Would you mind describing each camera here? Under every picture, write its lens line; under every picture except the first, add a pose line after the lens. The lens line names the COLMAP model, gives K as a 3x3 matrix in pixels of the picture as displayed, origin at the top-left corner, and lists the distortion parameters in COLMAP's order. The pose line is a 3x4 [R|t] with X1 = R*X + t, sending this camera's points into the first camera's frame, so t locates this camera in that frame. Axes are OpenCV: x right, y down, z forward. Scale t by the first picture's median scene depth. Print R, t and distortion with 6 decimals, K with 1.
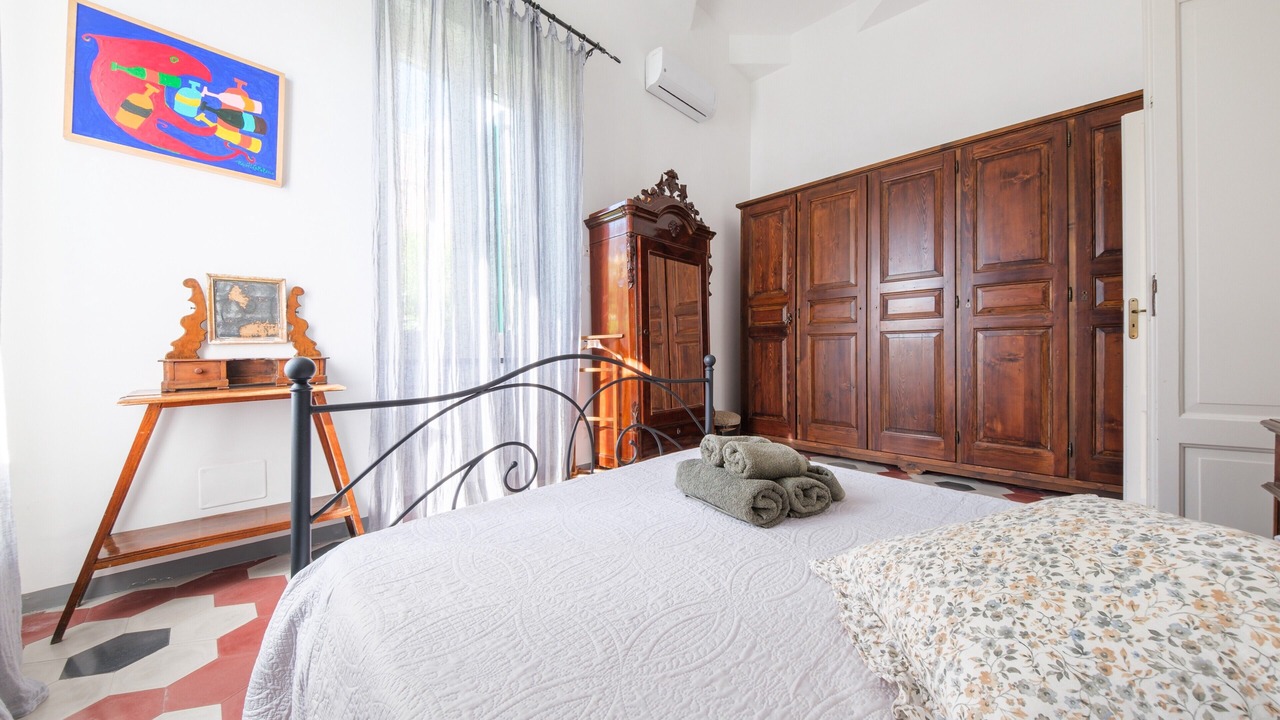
lens RADIAL K [[435.8, 0, 636.9], [0, 435.8, 354.5], [0, 0, 1]] dist [0.005017, -0.006165]
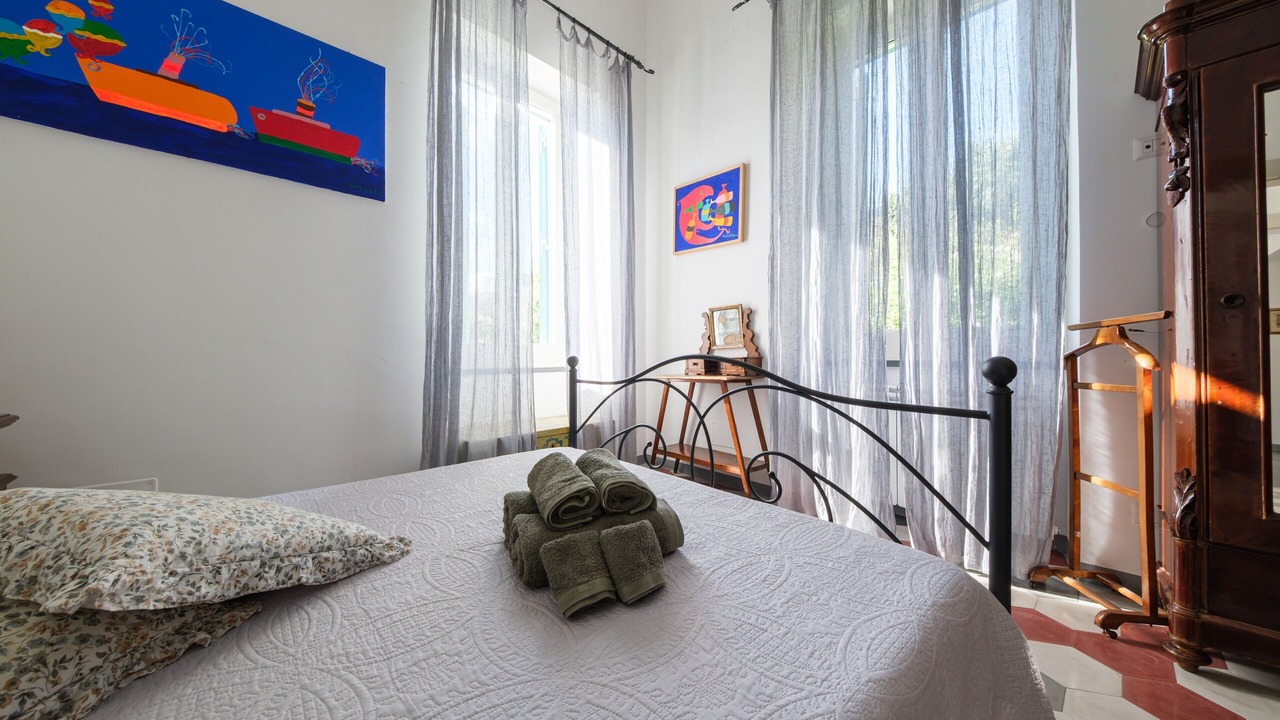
lens RADIAL K [[435.8, 0, 642.5], [0, 435.8, 359.0], [0, 0, 1]] dist [0.005017, -0.006165]
pose [[-0.102718, 0.008254, -0.994676, 0.760984], [-0.008224, 0.999924, 0.009146, -0.000186], [0.994676, 0.009120, -0.102643, 0.922465]]
